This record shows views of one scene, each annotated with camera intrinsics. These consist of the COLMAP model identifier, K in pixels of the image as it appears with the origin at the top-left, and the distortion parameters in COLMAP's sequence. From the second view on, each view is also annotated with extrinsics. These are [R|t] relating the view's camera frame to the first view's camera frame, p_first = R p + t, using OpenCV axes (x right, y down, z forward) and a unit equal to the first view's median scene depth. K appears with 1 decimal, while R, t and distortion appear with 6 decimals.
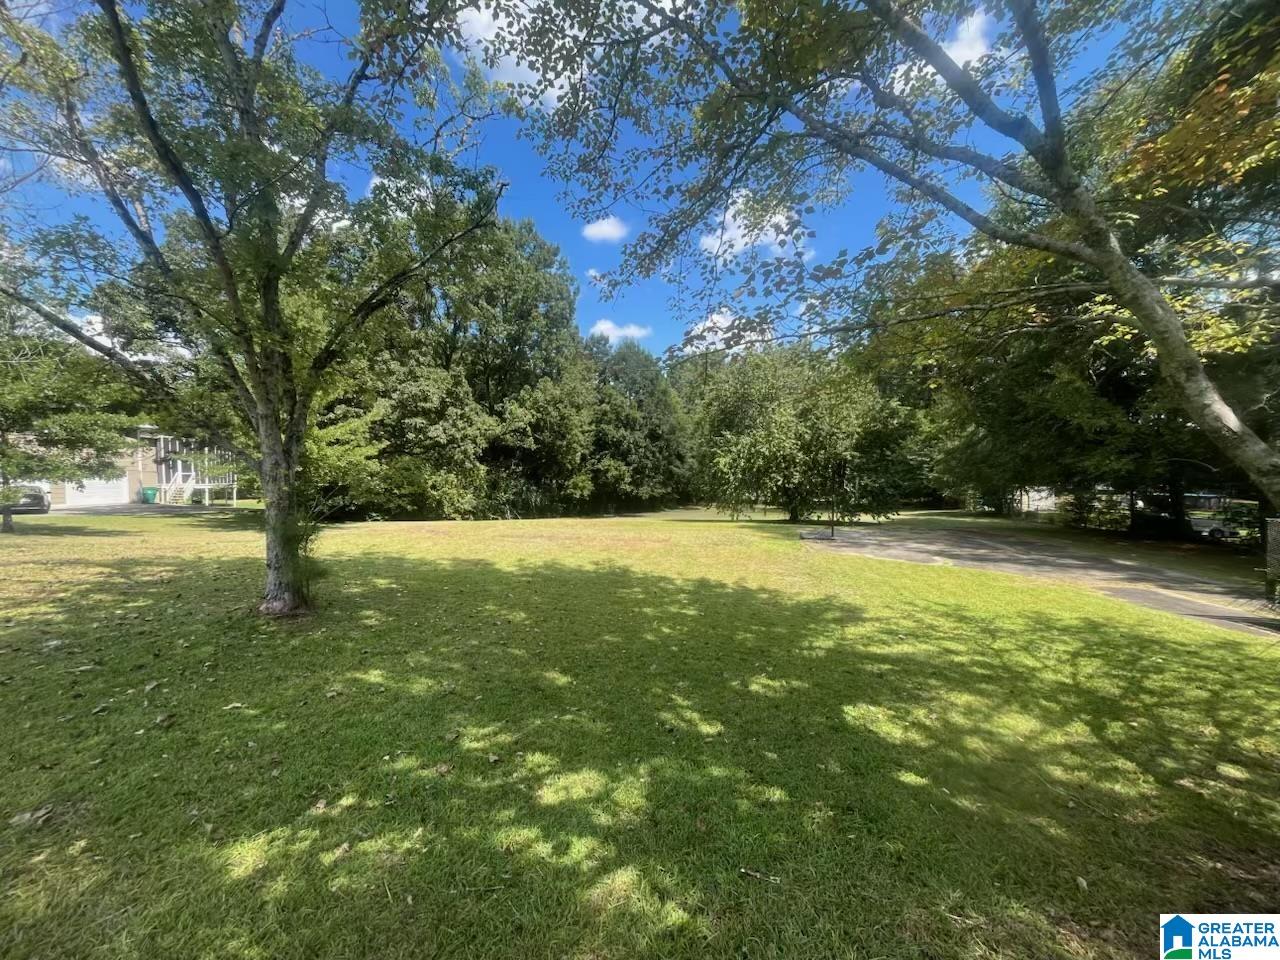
lens RADIAL K [[516.0, 0, 652.3], [0, 516.0, 480.1], [0, 0, 1]] dist [-0.006983, -0.000242]
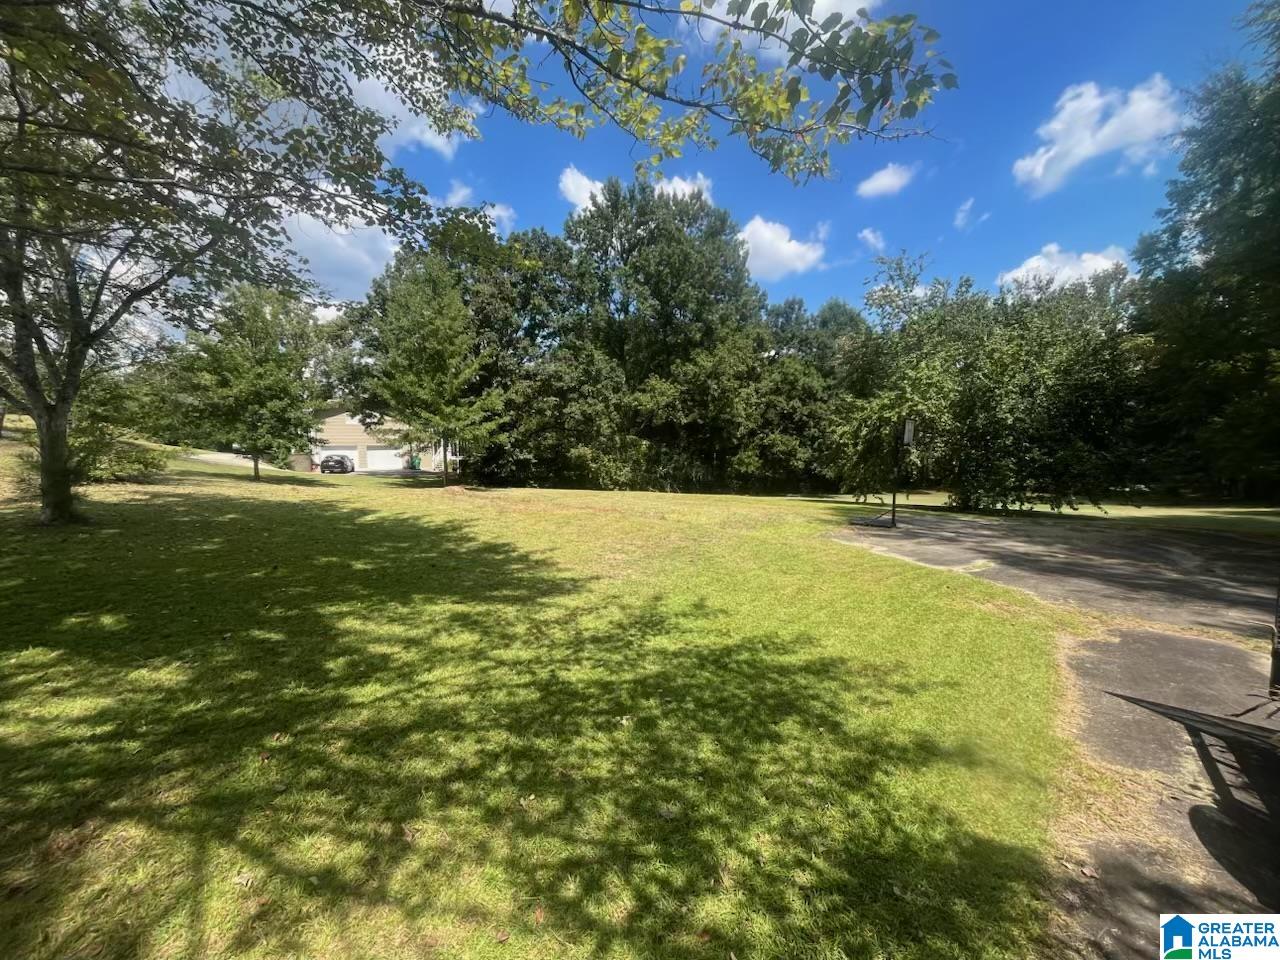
lens RADIAL K [[516.0, 0, 642.7], [0, 516.0, 477.4], [0, 0, 1]] dist [-0.006983, -0.000242]
pose [[0.868139, 0.027563, -0.495556, 0.188355], [-0.011191, 0.999290, 0.035976, 0.008965], [0.496196, -0.025687, 0.867831, 0.081792]]
